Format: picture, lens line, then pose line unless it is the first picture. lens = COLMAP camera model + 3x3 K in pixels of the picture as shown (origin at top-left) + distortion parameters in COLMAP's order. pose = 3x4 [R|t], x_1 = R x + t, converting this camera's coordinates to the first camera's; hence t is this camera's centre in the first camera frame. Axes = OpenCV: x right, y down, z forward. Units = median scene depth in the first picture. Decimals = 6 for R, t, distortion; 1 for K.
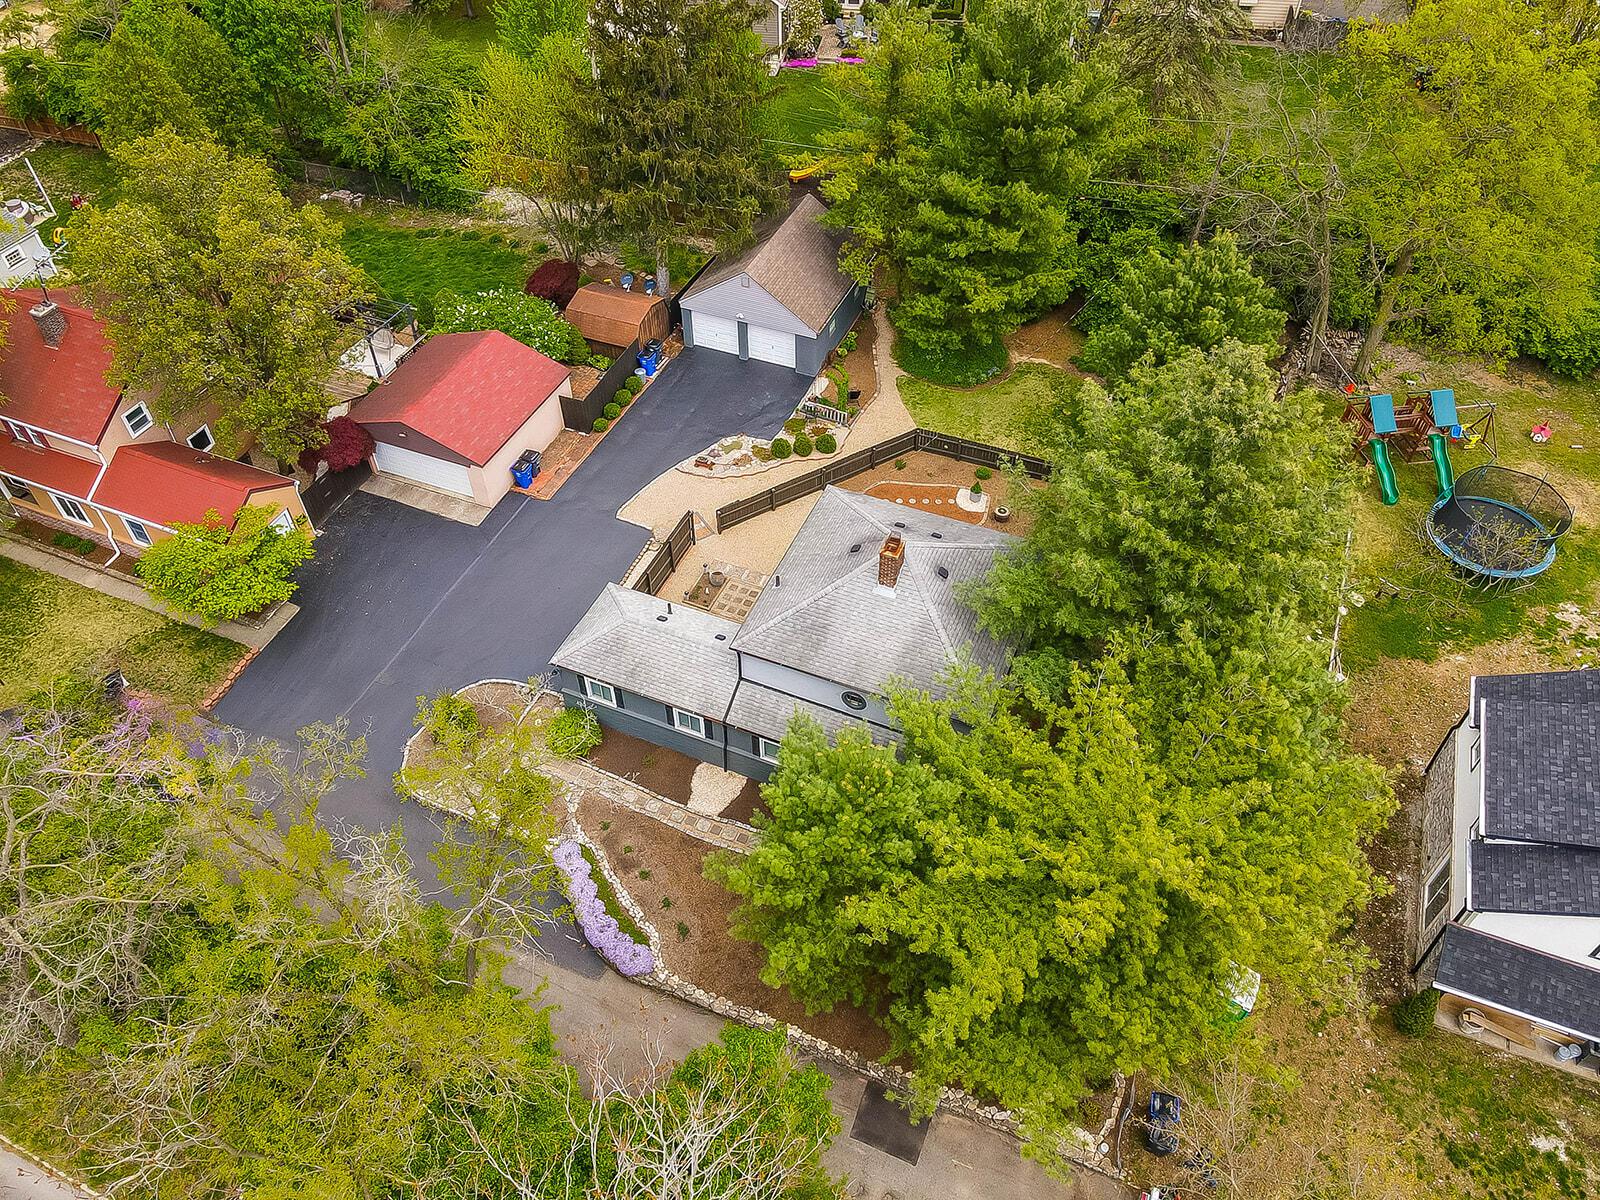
lens RADIAL K [[1168.0, 0, 799.7], [0, 1168.0, 582.7], [0, 0, 1]] dist [0.002652, 0.028873]
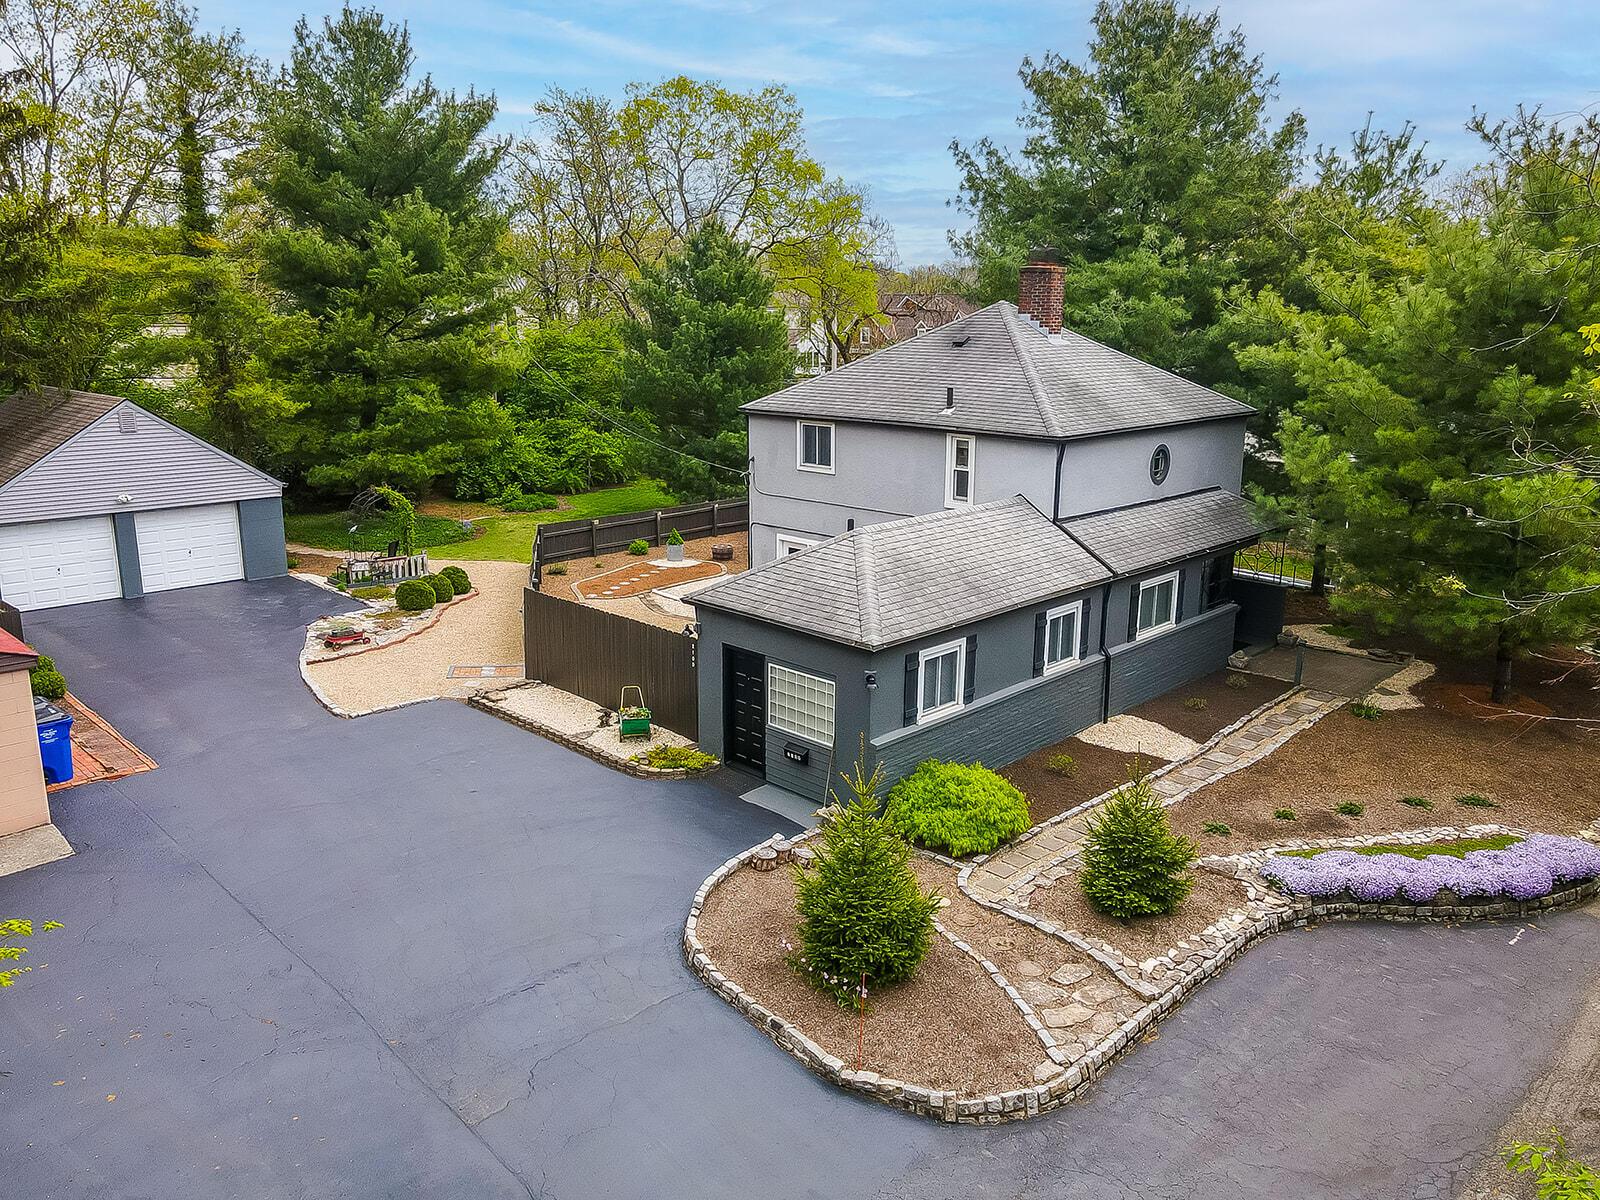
lens RADIAL K [[1168.0, 0, 799.7], [0, 1168.0, 582.7], [0, 0, 1]] dist [0.002652, 0.028873]
pose [[0.362803, -0.201629, 0.909791, -0.512862], [0.664652, 0.740298, -0.100982, 0.065963], [-0.653155, 0.641331, 0.402595, 0.730213]]
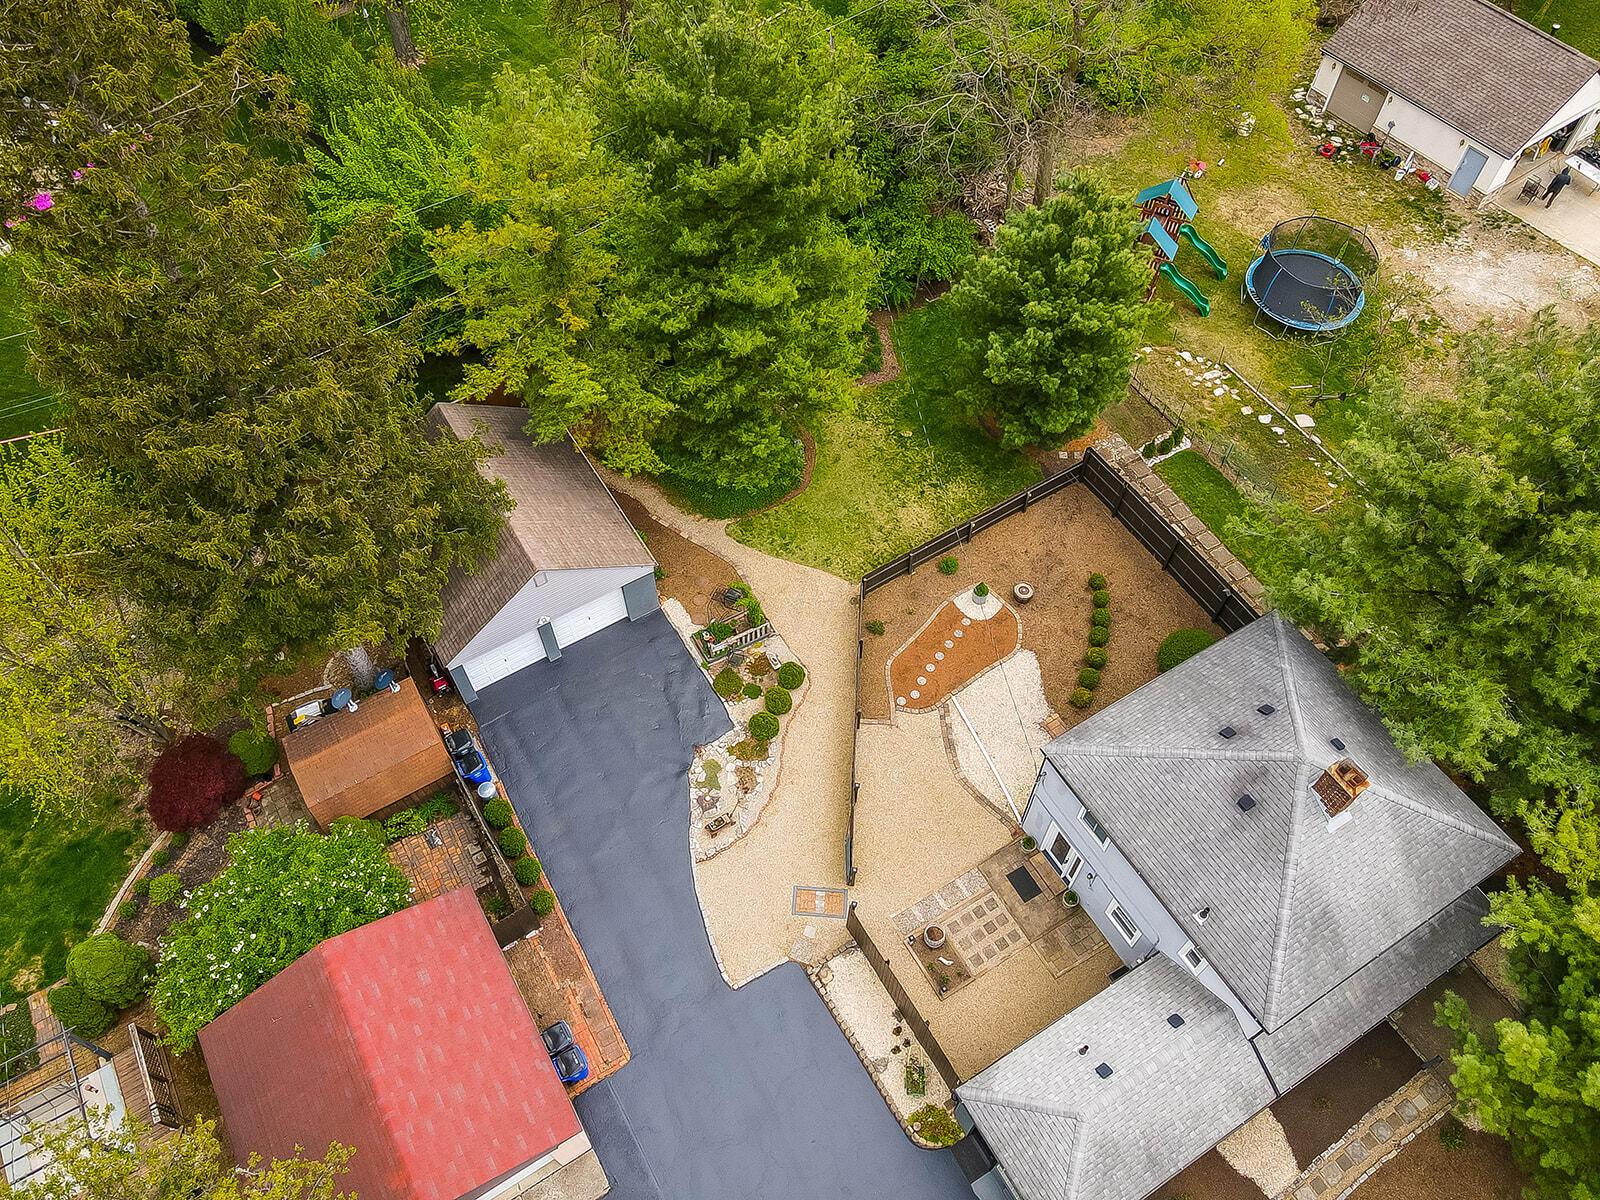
lens RADIAL K [[1168.0, 0, 799.7], [0, 1168.0, 582.7], [0, 0, 1]] dist [0.002652, 0.028873]
pose [[0.587272, -0.668025, 0.457006, -0.302863], [0.583104, 0.740781, 0.333516, -0.453396], [-0.561338, 0.070618, 0.824568, 0.444579]]
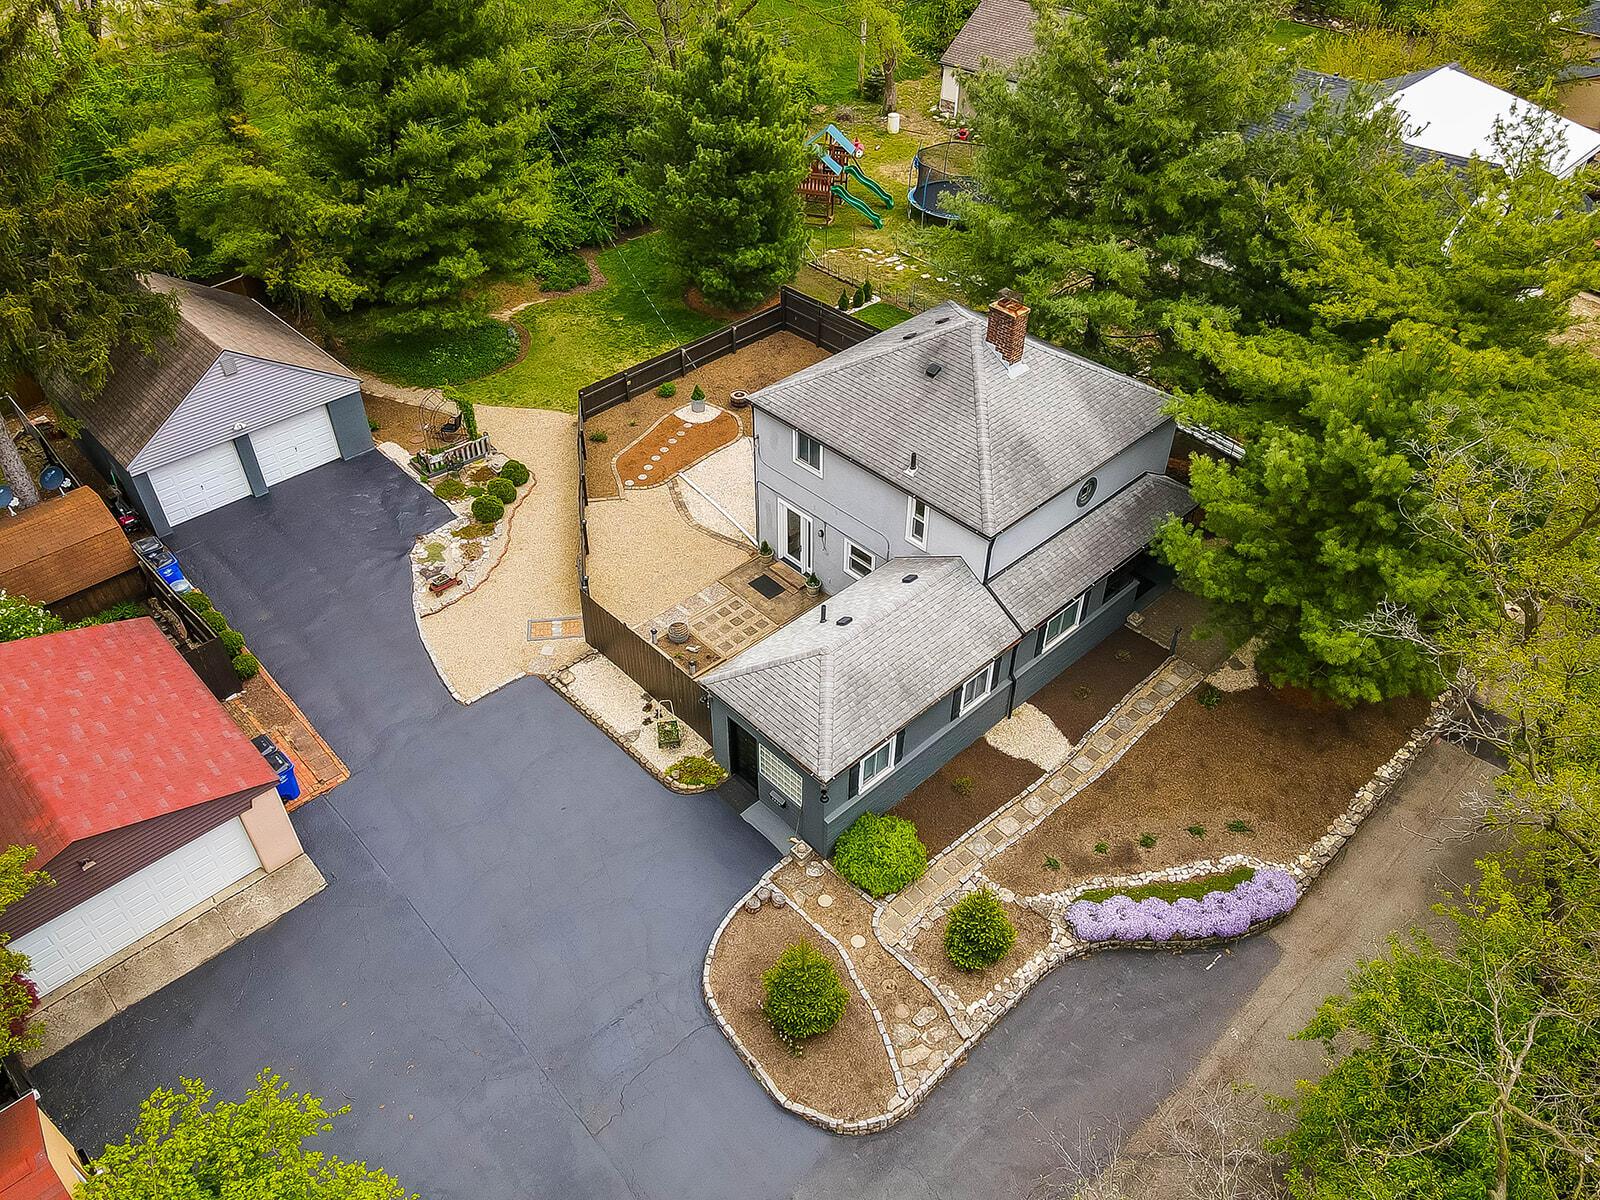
lens RADIAL K [[1168.0, 0, 799.7], [0, 1168.0, 582.7], [0, 0, 1]] dist [0.002652, 0.028873]
pose [[0.398206, -0.583905, 0.707451, -0.512340], [0.656486, 0.720064, 0.224797, -0.132318], [-0.640670, 0.374916, 0.670059, 0.489499]]
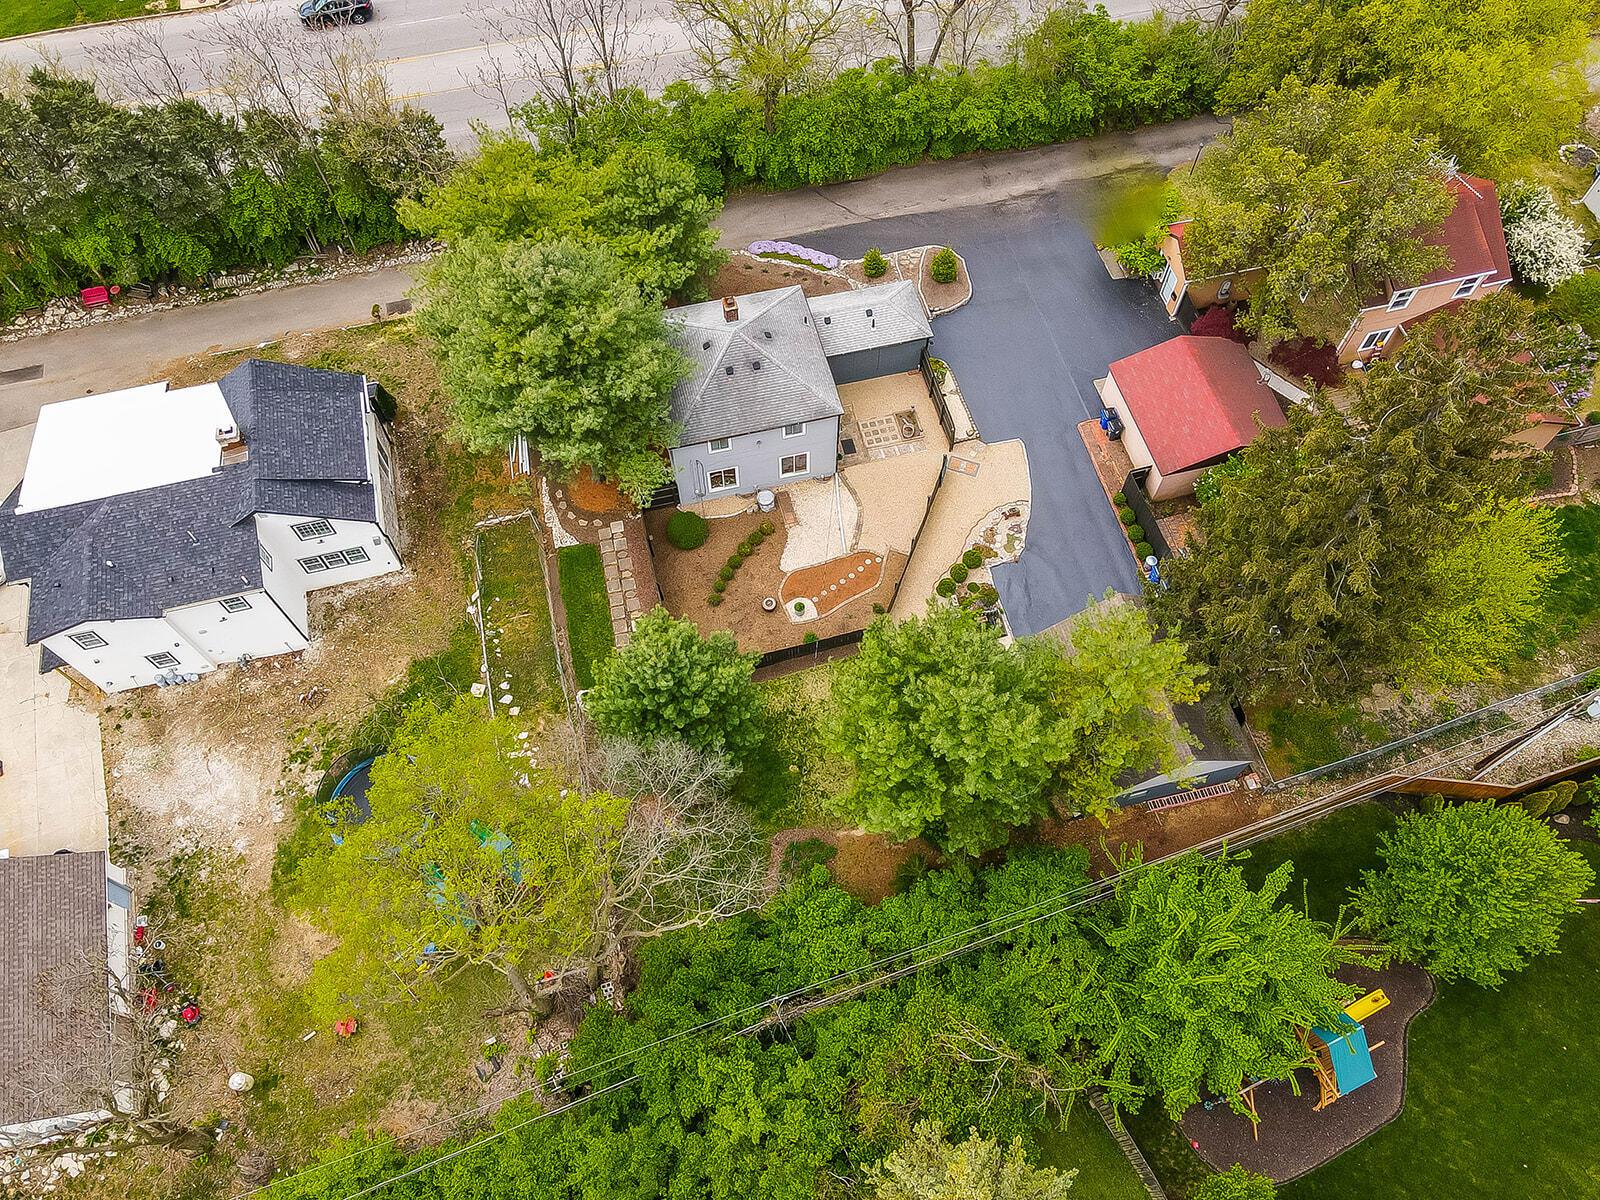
lens RADIAL K [[1168.0, 0, 799.7], [0, 1168.0, 582.7], [0, 0, 1]] dist [0.002652, 0.028873]
pose [[-0.800256, 0.527348, -0.285473, 0.494065], [-0.423717, -0.160404, 0.891479, -1.157460], [0.424328, 0.834371, 0.351811, 0.631574]]
